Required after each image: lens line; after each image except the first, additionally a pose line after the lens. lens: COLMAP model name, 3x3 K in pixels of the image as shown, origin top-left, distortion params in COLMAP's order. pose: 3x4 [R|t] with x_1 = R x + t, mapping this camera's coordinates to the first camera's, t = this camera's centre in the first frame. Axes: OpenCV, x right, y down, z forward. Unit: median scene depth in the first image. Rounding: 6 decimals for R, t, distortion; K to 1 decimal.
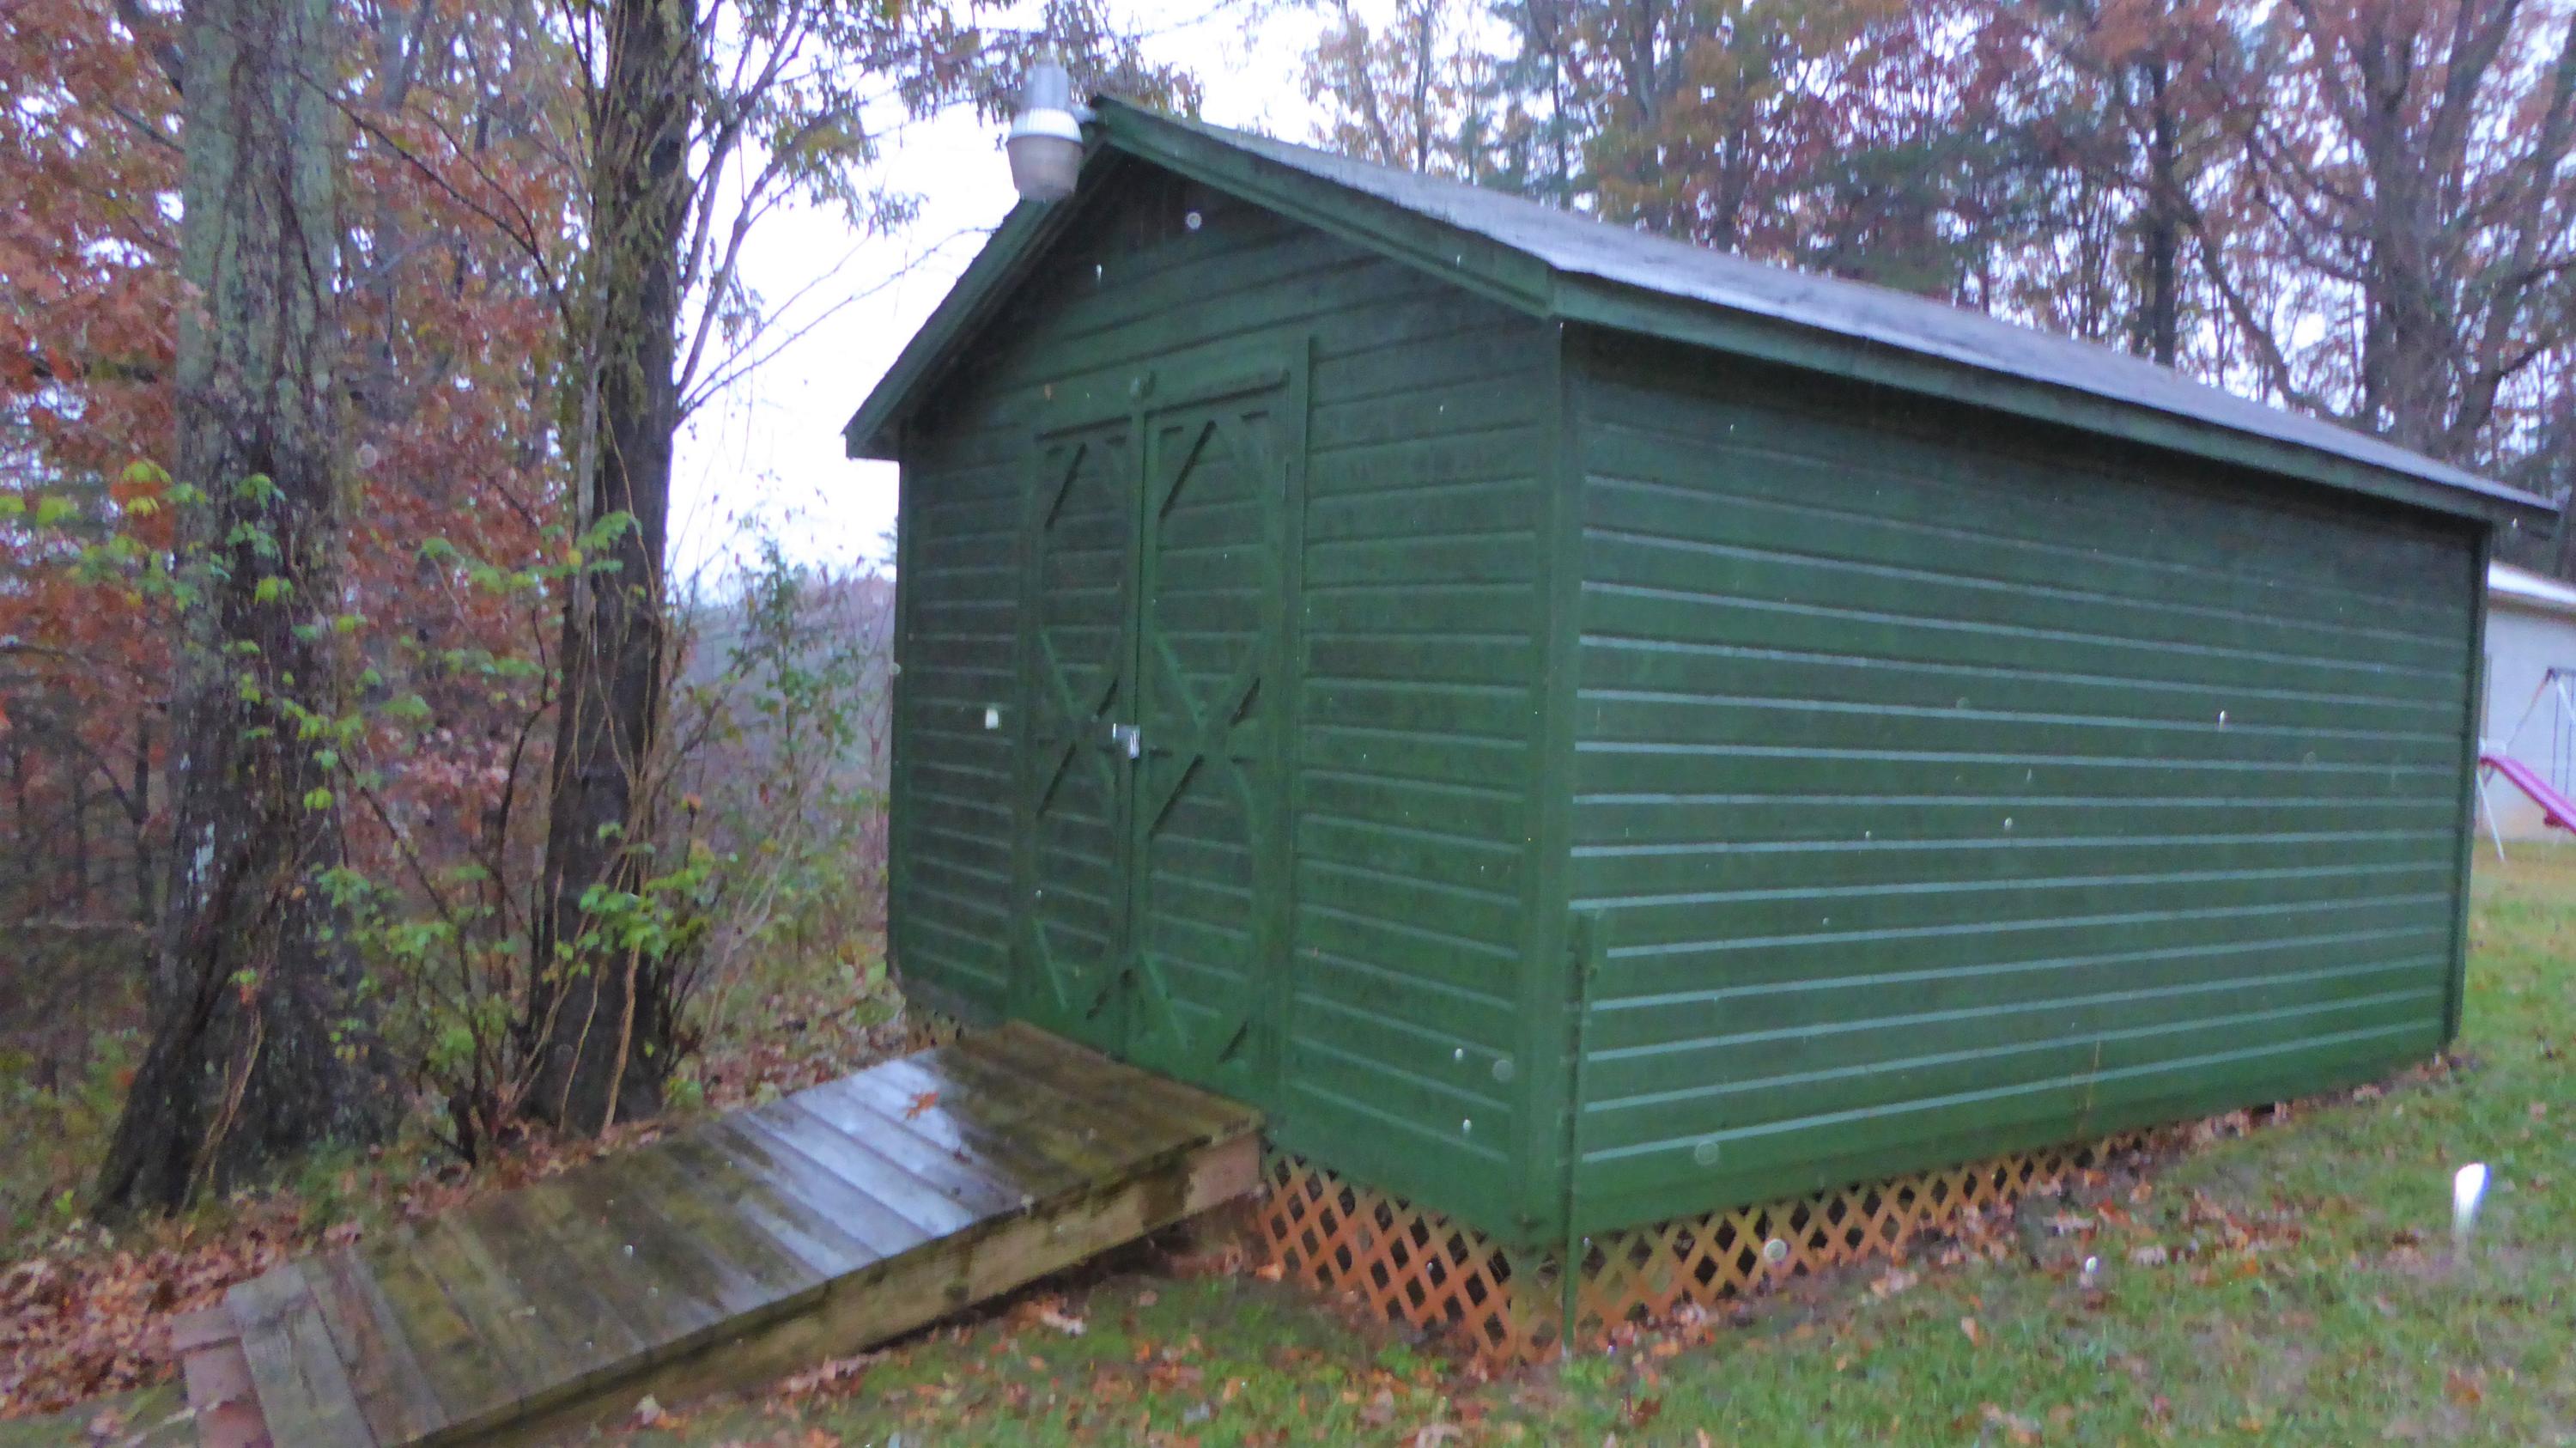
lens RADIAL K [[1810.3, 0, 1288.0], [0, 1810.3, 724.0], [0, 0, 1]] dist [-0.003249, -0.024194]
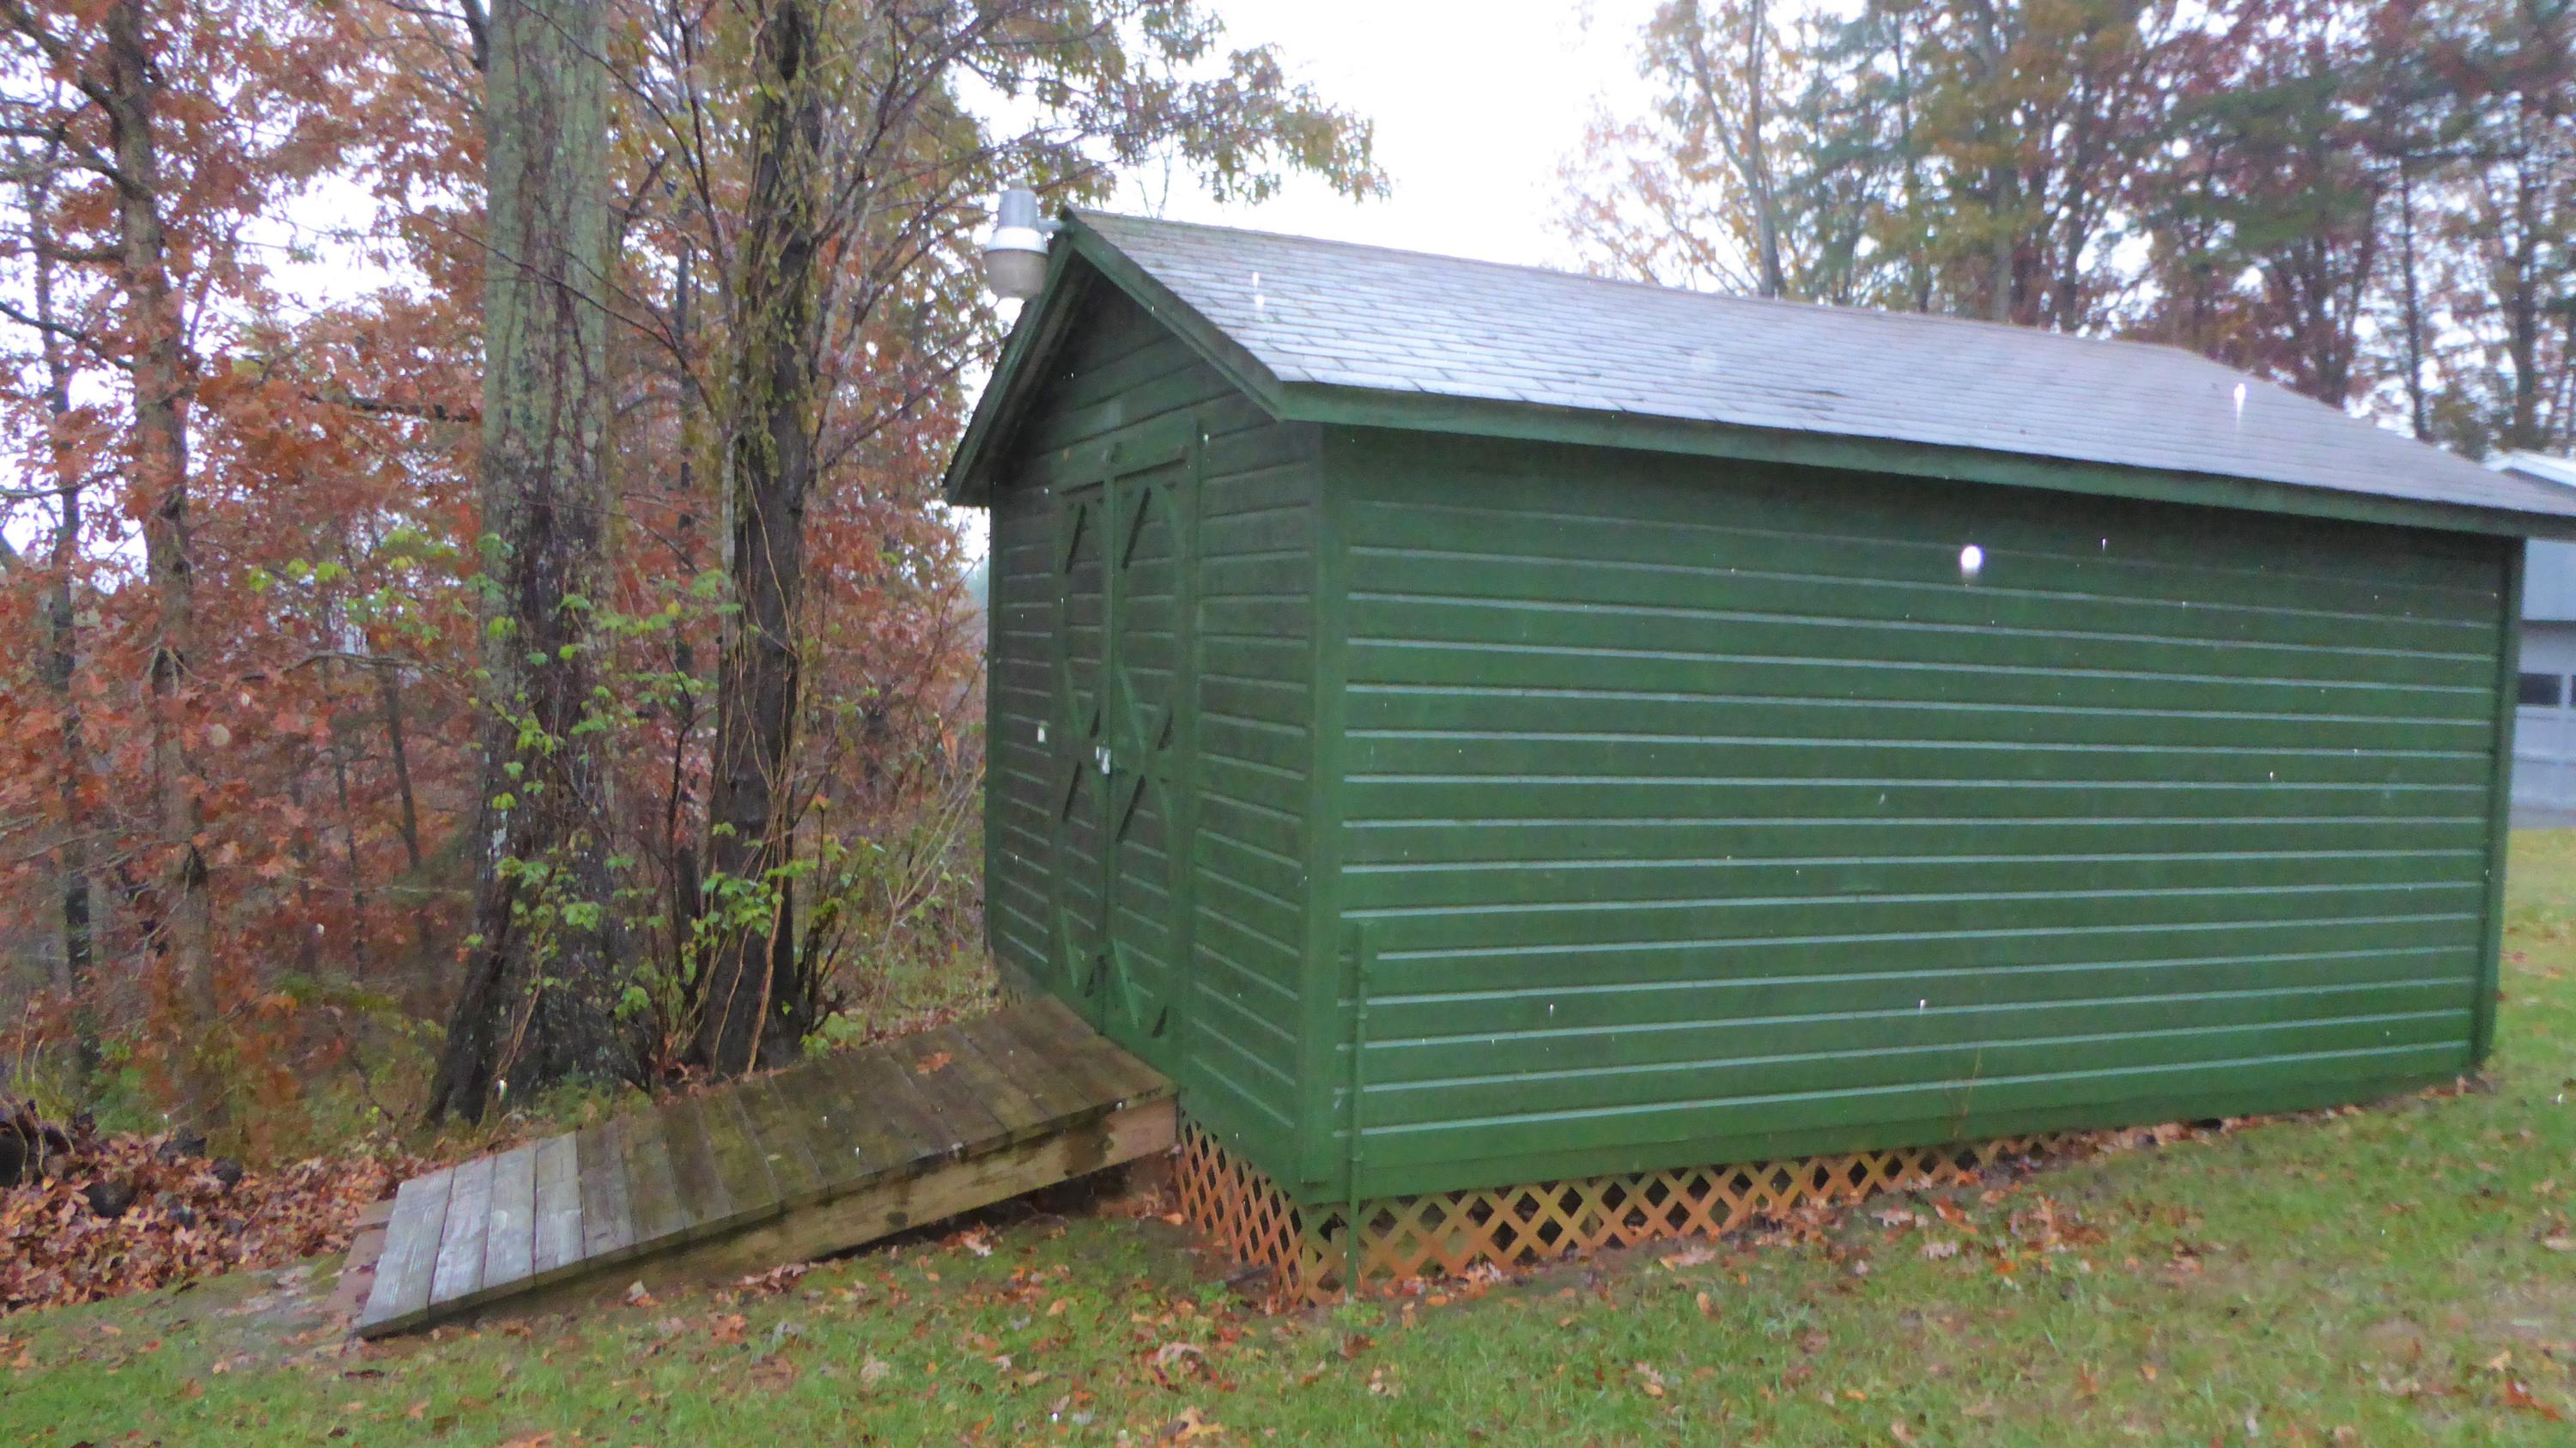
lens RADIAL K [[1795.1, 0, 1288.0], [0, 1795.1, 724.0], [0, 0, 1]] dist [0.003946, -0.061953]
pose [[0.977758, 0.000628, -0.209734, 0.298929], [0.002420, 0.999895, 0.014277, -0.032801], [0.209721, -0.014467, 0.977654, -0.114197]]
